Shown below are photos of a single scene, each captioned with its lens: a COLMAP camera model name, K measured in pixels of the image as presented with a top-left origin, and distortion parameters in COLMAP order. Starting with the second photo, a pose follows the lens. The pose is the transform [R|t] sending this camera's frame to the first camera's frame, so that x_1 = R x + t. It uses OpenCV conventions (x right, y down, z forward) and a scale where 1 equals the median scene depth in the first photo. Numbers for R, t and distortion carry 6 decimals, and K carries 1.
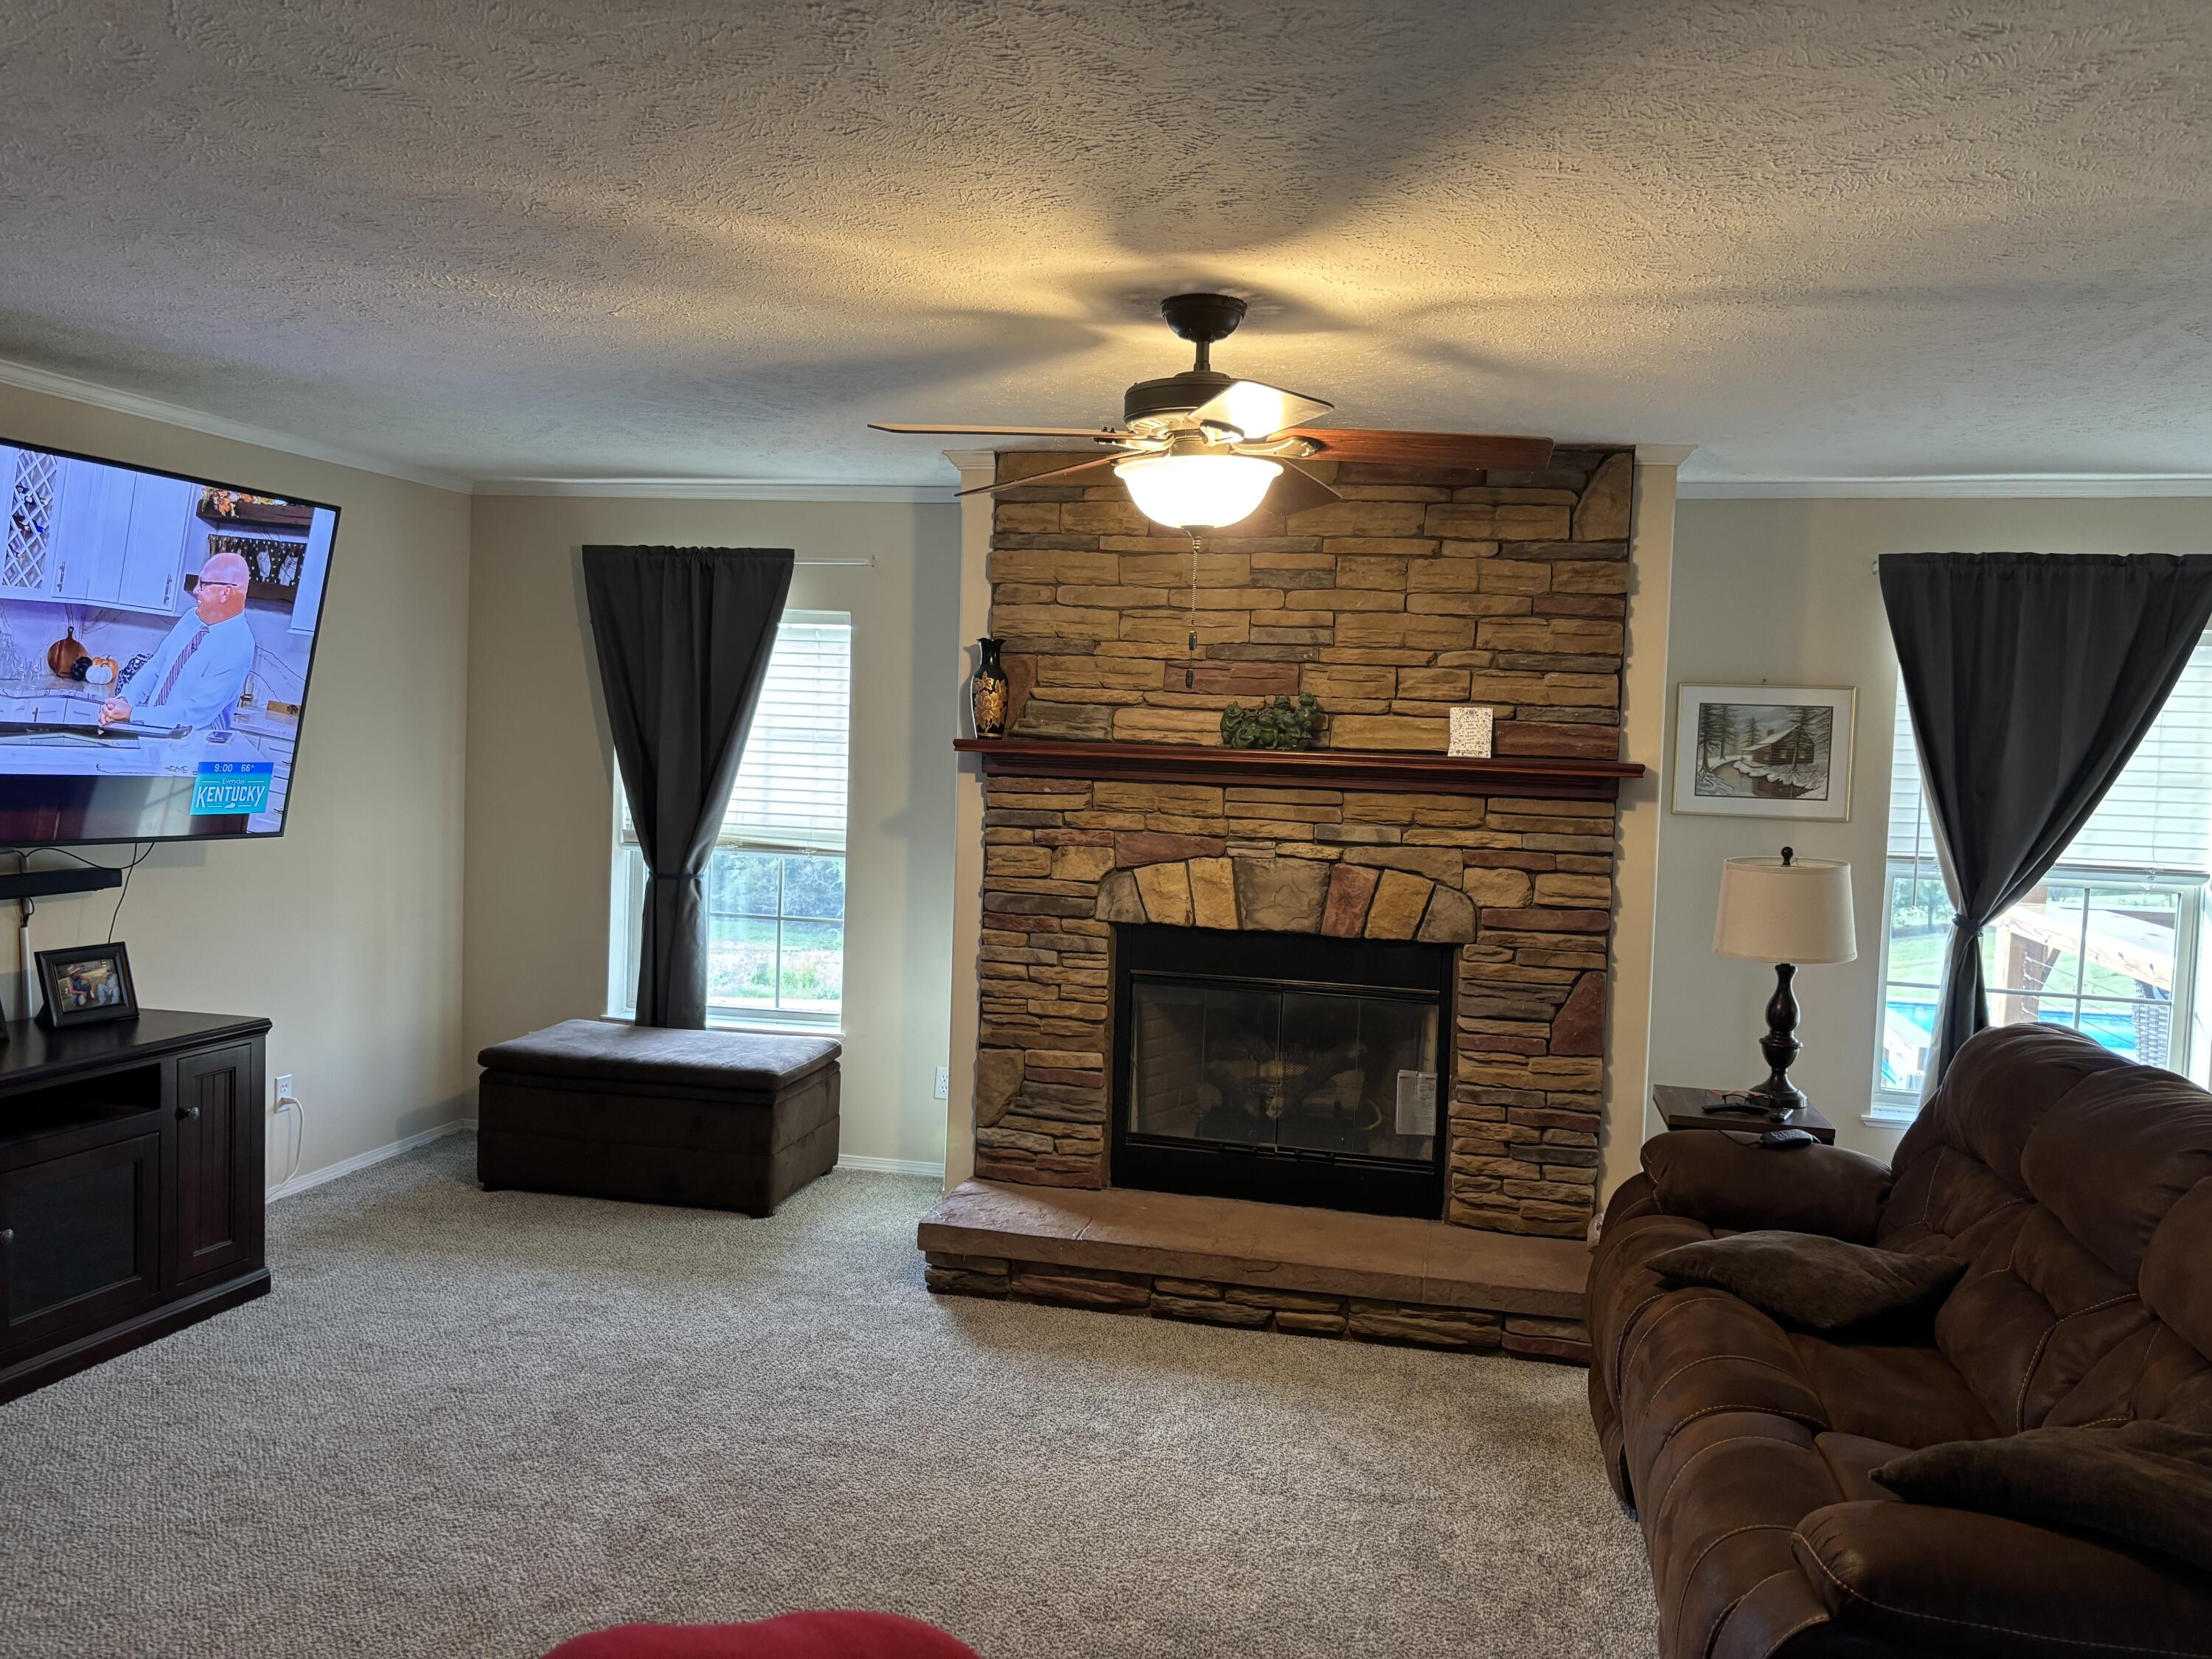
lens RADIAL K [[1666.2, 0, 1104.8], [0, 1666.2, 814.9], [0, 0, 1]] dist [0.039256, -0.047601]
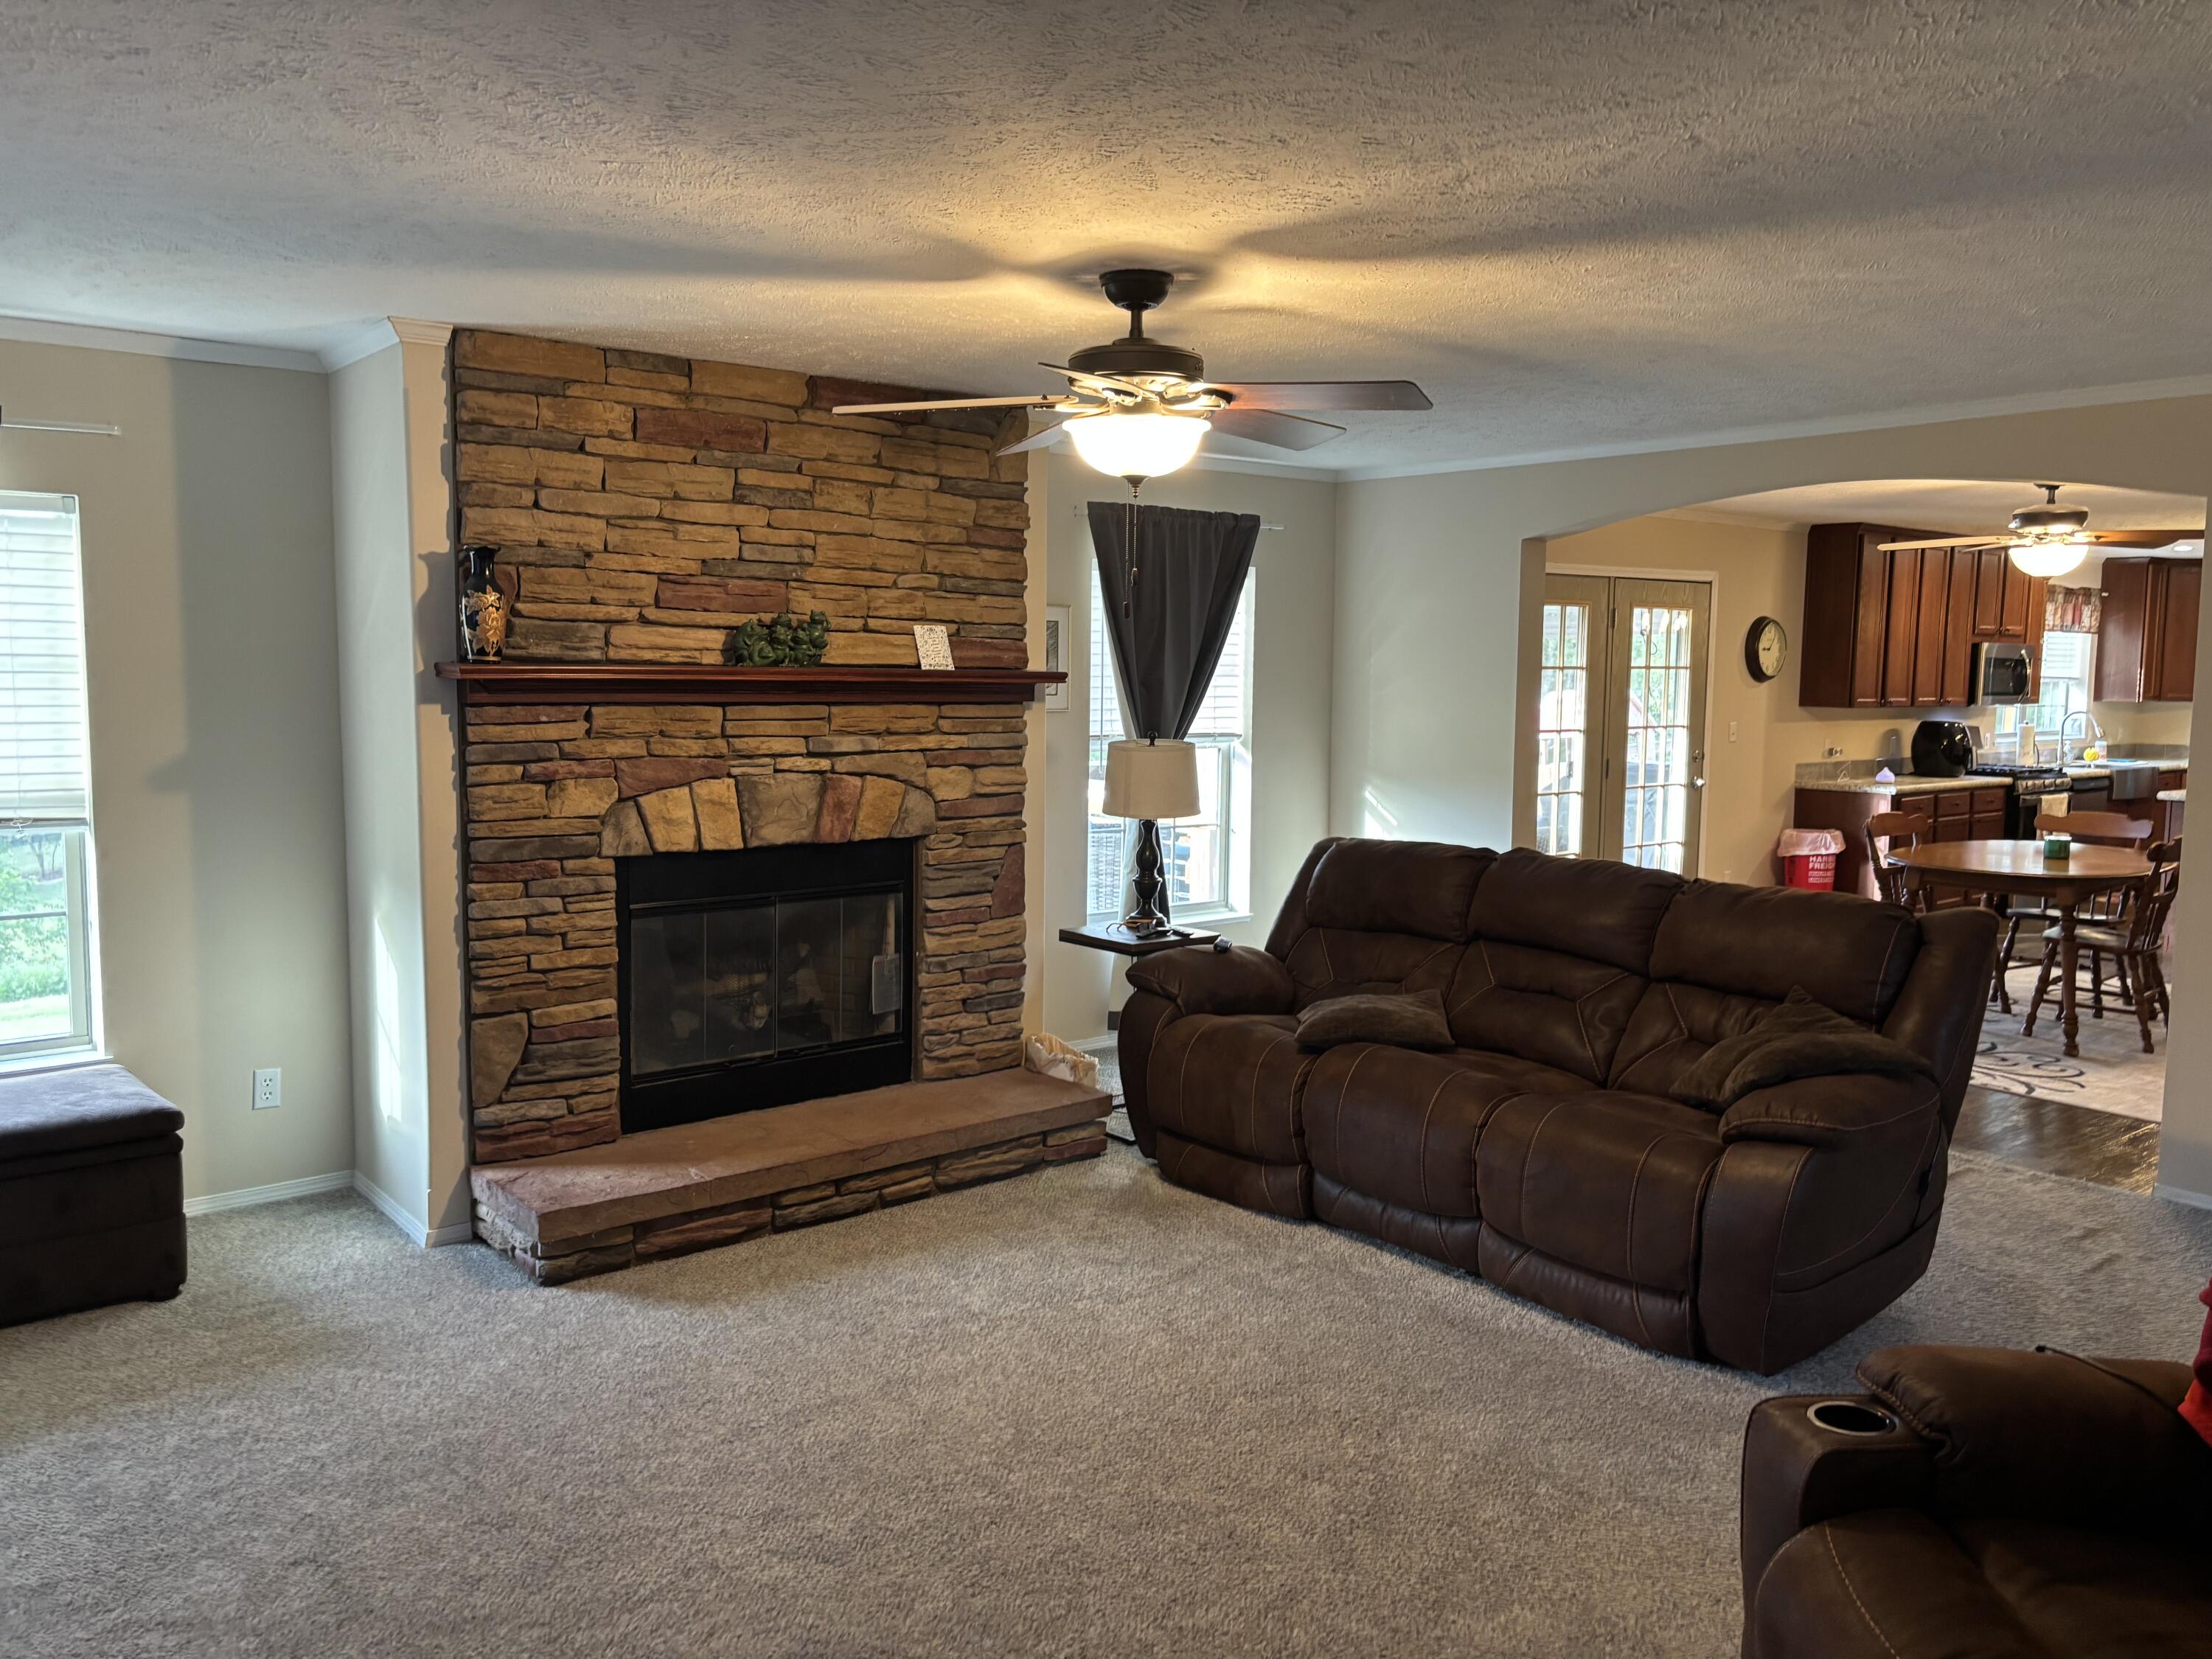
lens RADIAL K [[1666.2, 0, 1121.3], [0, 1666.2, 828.7], [0, 0, 1]] dist [0.039256, -0.047601]
pose [[0.591316, -0.106802, 0.799336, -0.602521], [0.045769, 0.994038, 0.098959, -0.032567], [-0.805140, -0.021931, 0.592679, 0.224677]]
